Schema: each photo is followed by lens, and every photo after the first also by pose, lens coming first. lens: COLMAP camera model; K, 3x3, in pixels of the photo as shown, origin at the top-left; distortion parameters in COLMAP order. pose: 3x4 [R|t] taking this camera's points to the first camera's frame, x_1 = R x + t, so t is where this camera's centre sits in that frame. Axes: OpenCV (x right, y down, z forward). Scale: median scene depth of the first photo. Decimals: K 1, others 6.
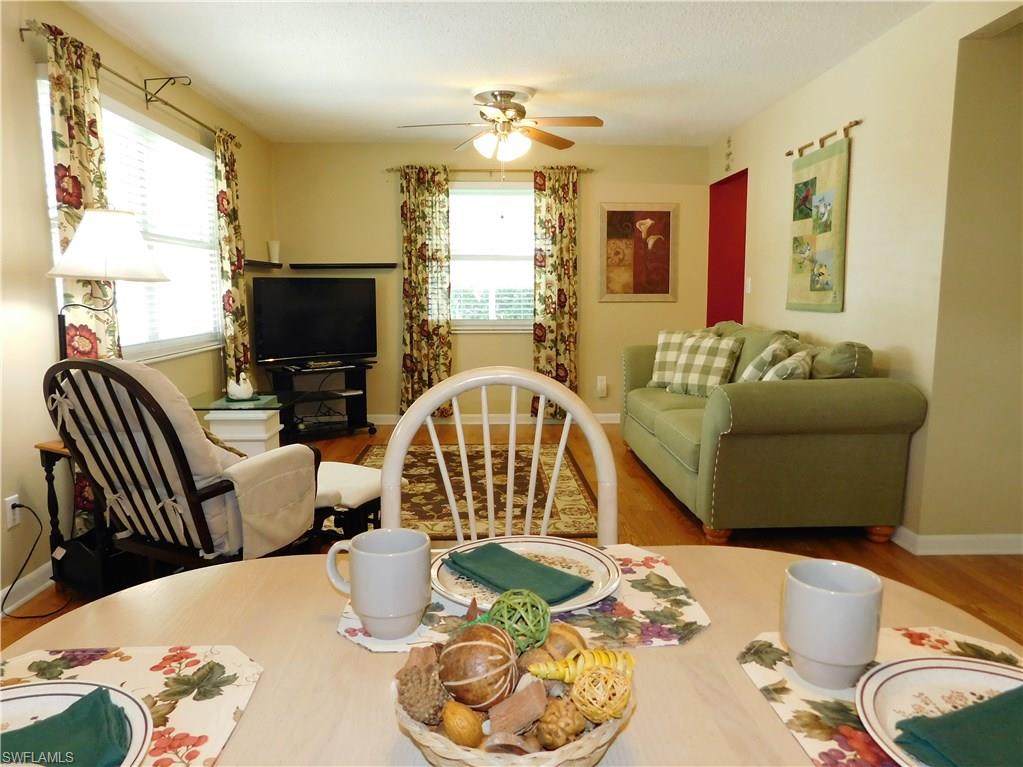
lens RADIAL K [[700.7, 0, 511.7], [0, 700.7, 386.3], [0, 0, 1]] dist [-0.077584, 0.069758]
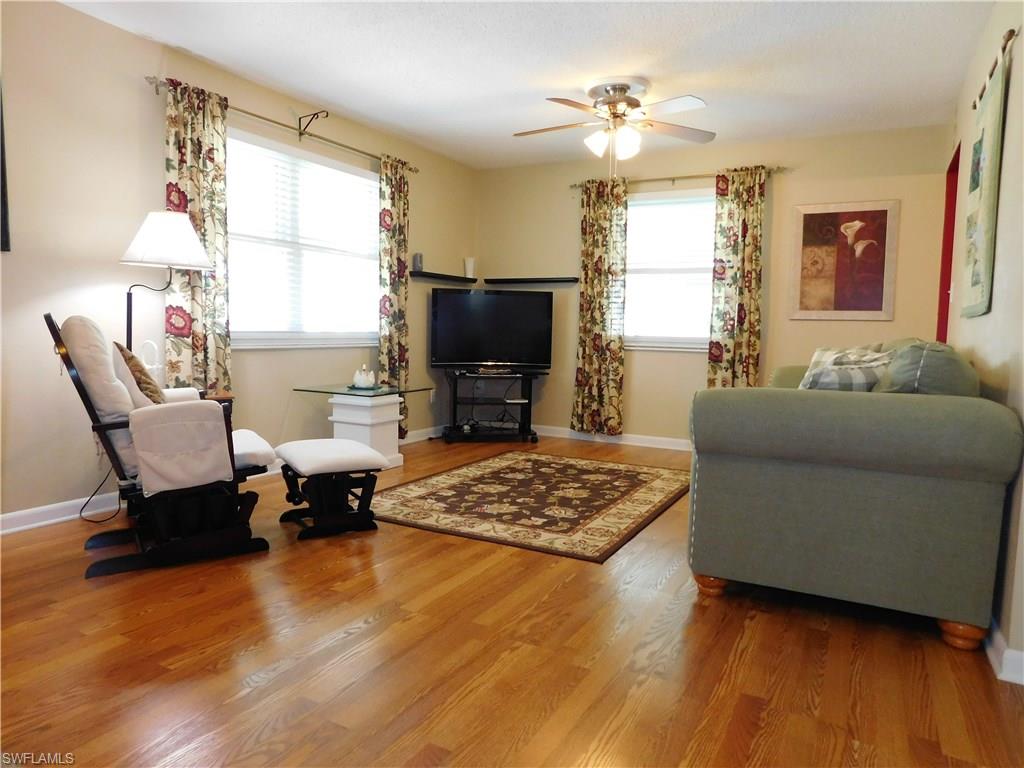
lens RADIAL K [[679.2, 0, 510.9], [0, 679.2, 388.8], [0, 0, 1]] dist [-0.074039, 0.063488]
pose [[0.860140, 0.064345, -0.505984, 0.264853], [-0.091212, 0.995424, -0.028468, 0.020525], [0.501837, 0.070639, 0.862073, 0.122061]]
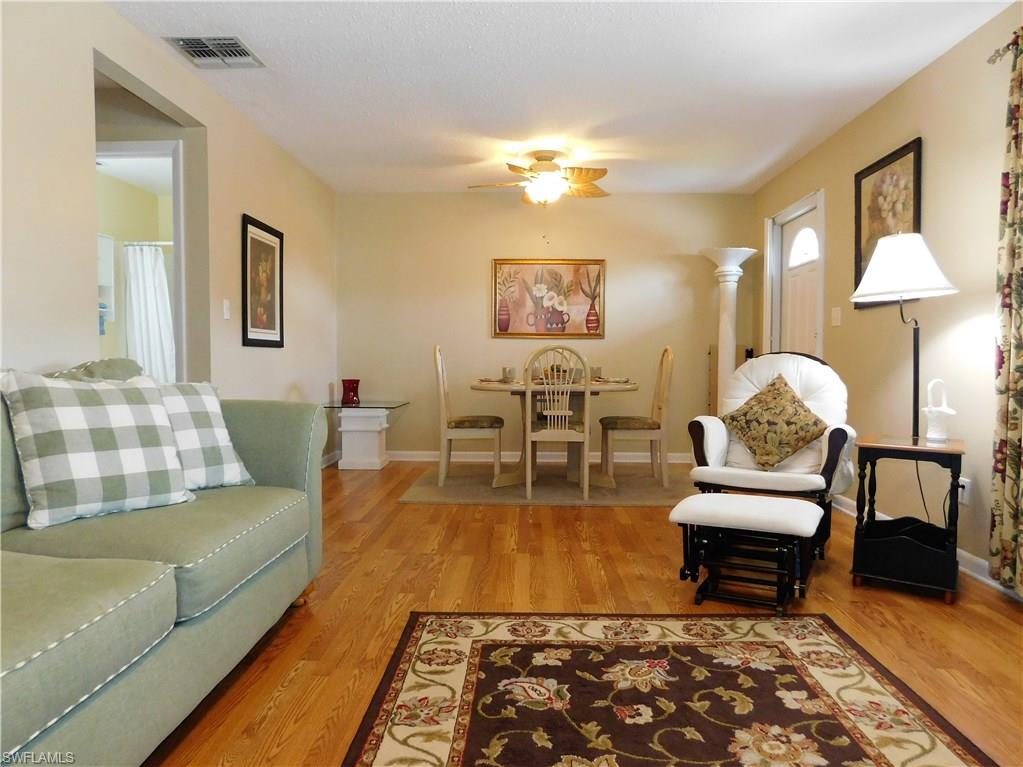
lens RADIAL K [[678.6, 0, 510.4], [0, 678.6, 388.3], [0, 0, 1]] dist [-0.074039, 0.063488]
pose [[-0.997492, -0.009593, 0.070120, -0.003679], [0.003561, 0.982712, 0.185105, -0.094174], [-0.070684, 0.184891, -0.980214, 0.959478]]
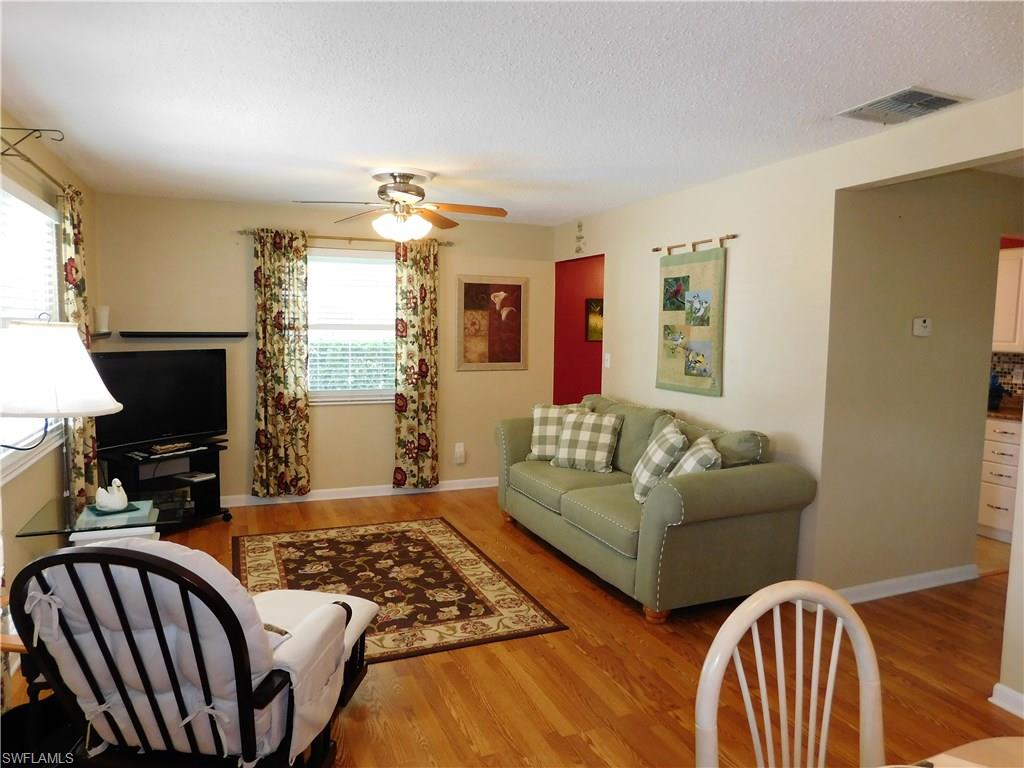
lens RADIAL K [[680.5, 0, 511.9], [0, 680.5, 382.1], [0, 0, 1]] dist [-0.069671, 0.049032]
pose [[0.936440, -0.013979, 0.350549, -0.154625], [0.031534, 0.998515, -0.044421, -0.060445], [-0.349407, 0.052652, 0.935490, 0.046357]]
